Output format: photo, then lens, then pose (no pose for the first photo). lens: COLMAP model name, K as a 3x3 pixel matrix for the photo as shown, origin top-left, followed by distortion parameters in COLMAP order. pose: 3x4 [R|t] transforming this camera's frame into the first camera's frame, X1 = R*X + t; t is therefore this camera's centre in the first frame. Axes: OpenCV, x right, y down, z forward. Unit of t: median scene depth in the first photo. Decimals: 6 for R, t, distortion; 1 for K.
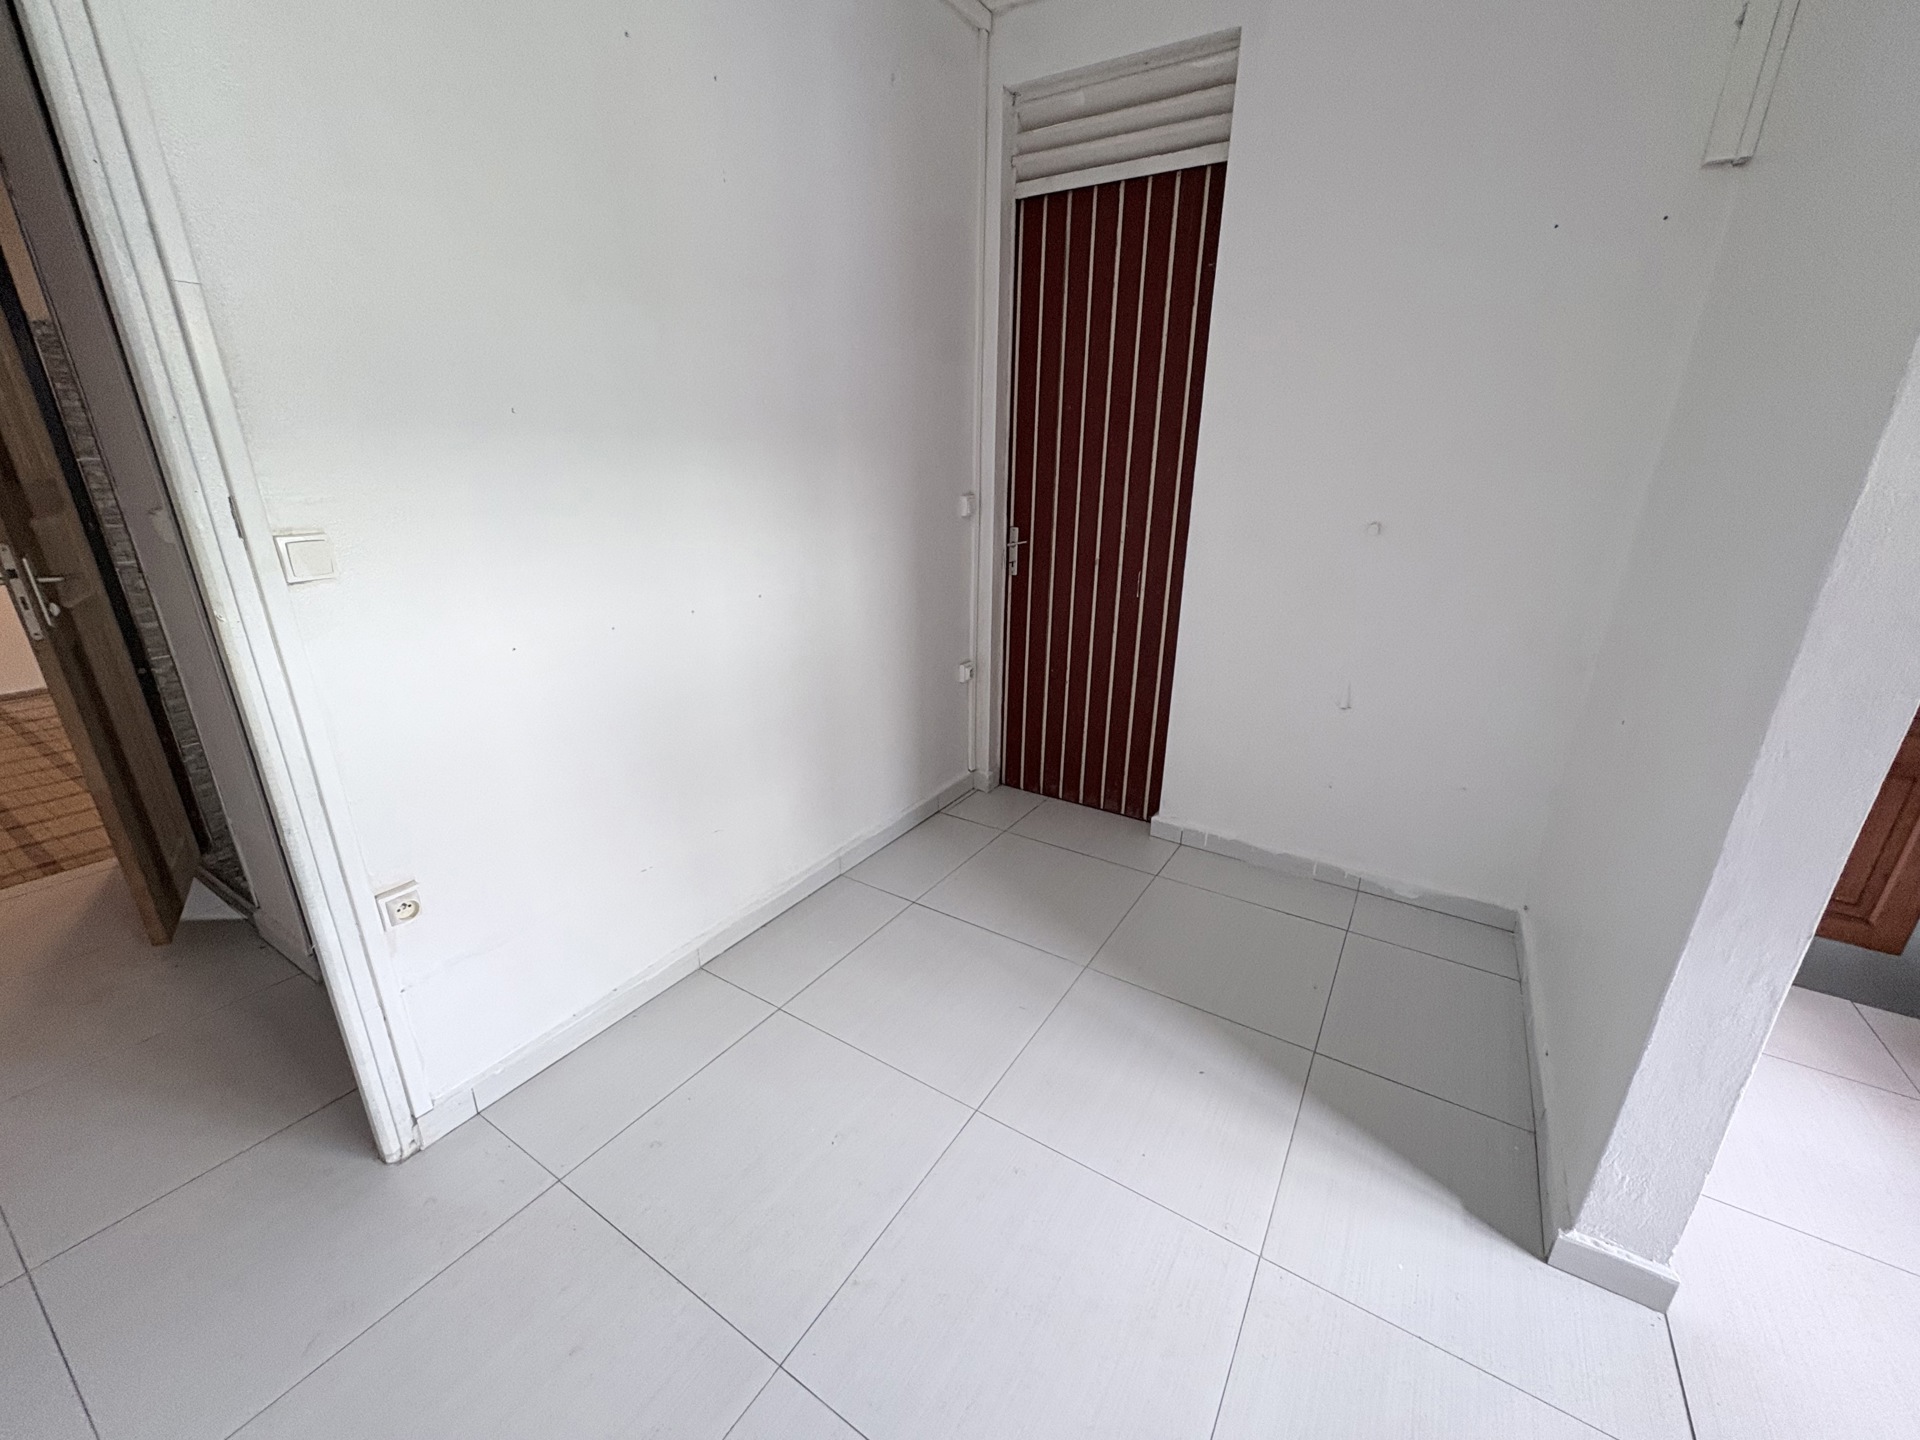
lens RADIAL K [[767.2, 0, 950.3], [0, 767.2, 723.4], [0, 0, 1]] dist [0.003591, 0.000210]
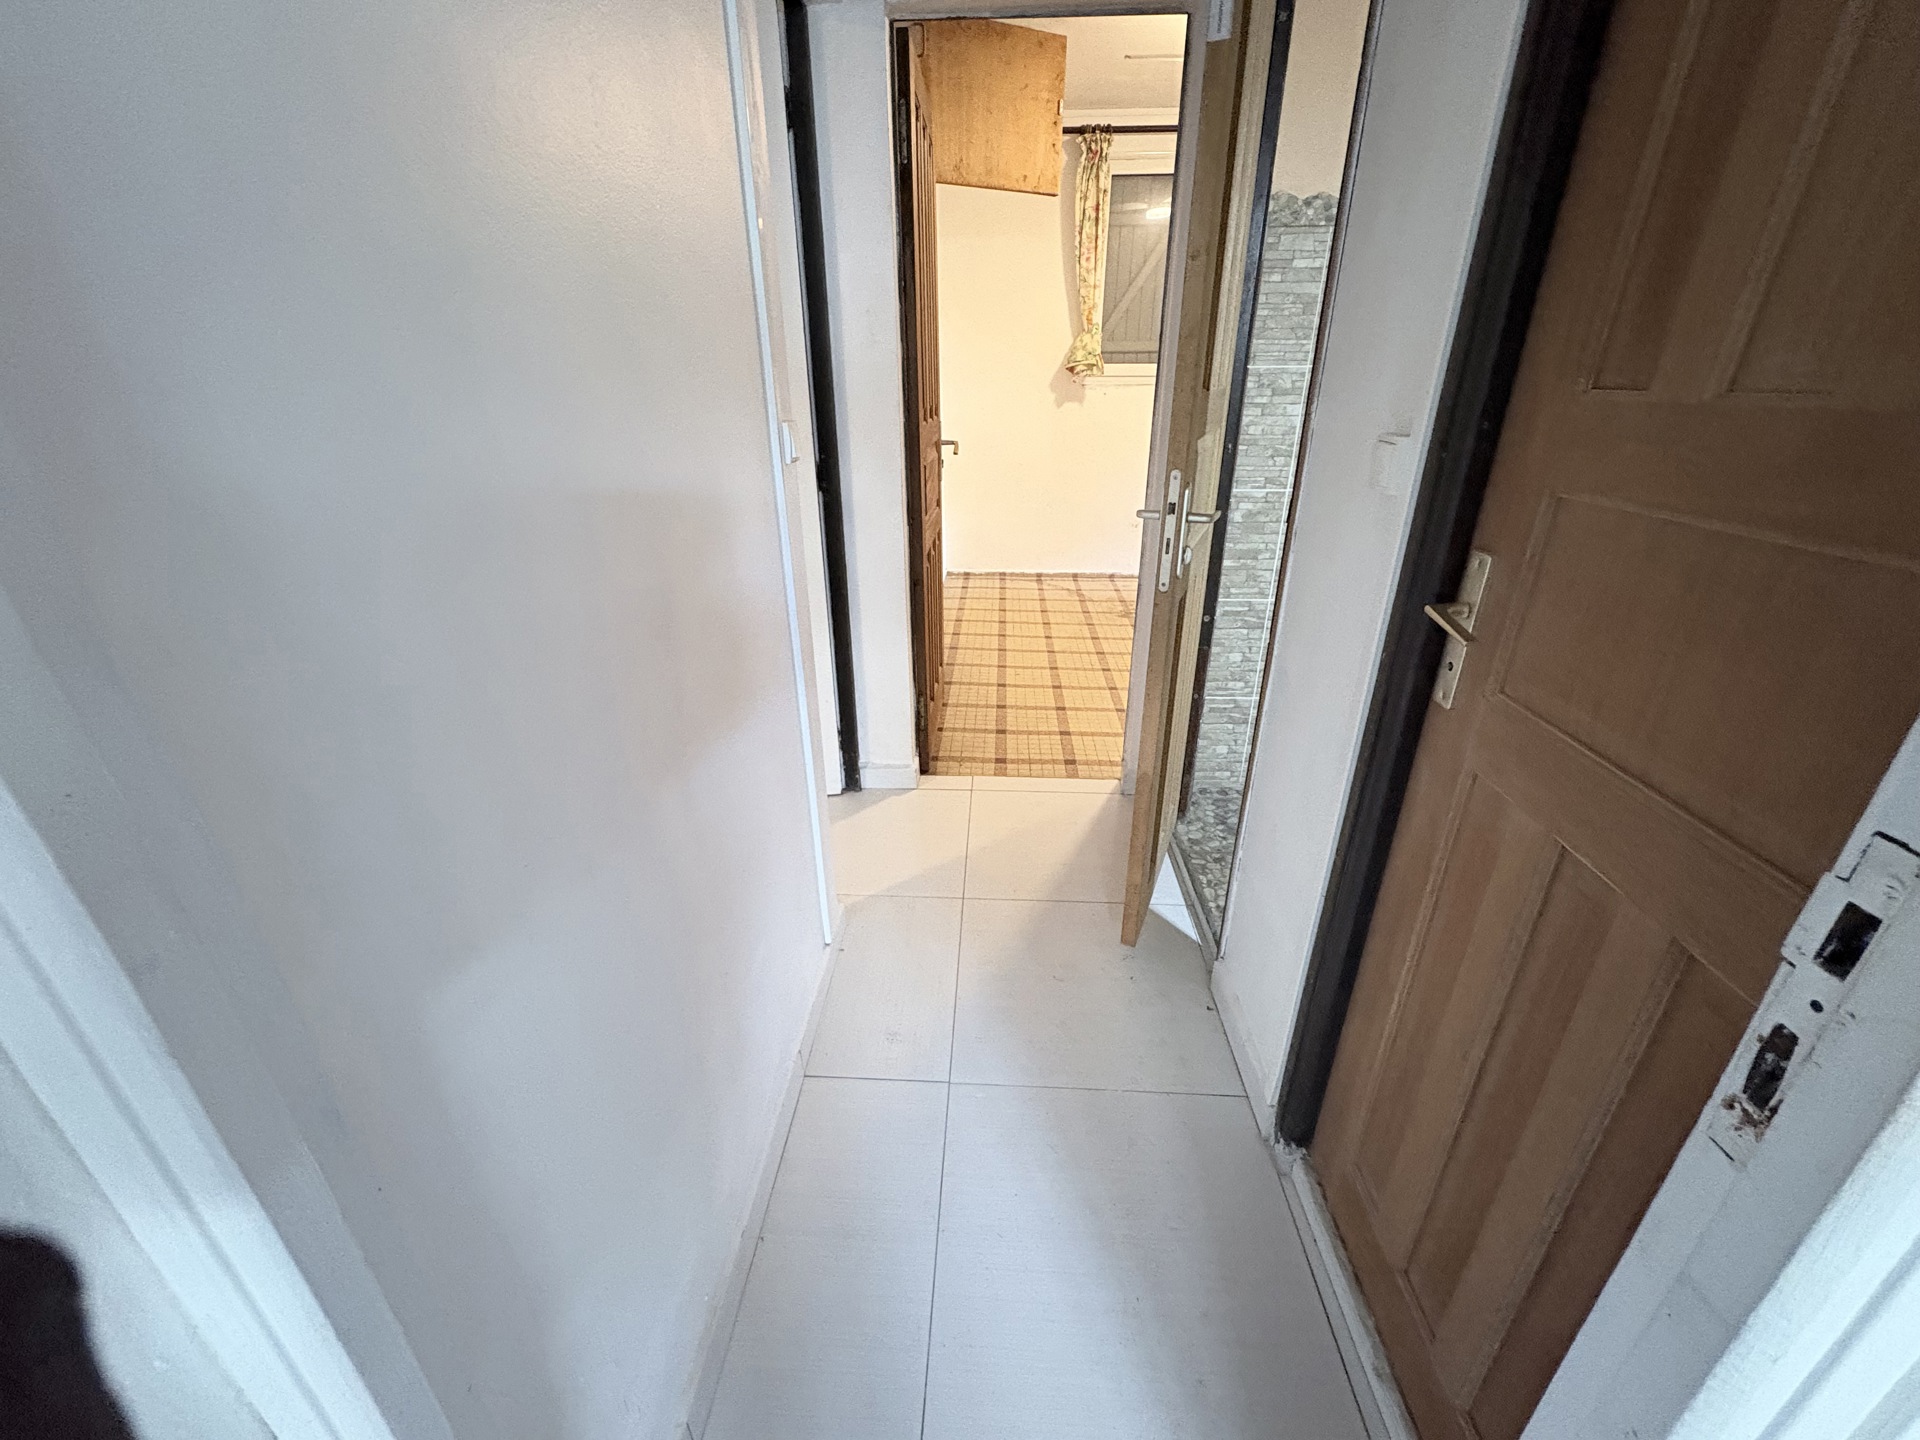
lens RADIAL K [[767.2, 0, 961.3], [0, 767.2, 714.1], [0, 0, 1]] dist [0.003591, 0.000210]
pose [[0.497381, 0.339267, -0.798442, -0.460426], [-0.281159, 0.933724, 0.221605, -0.083467], [0.820708, 0.114267, 0.559805, 0.298107]]
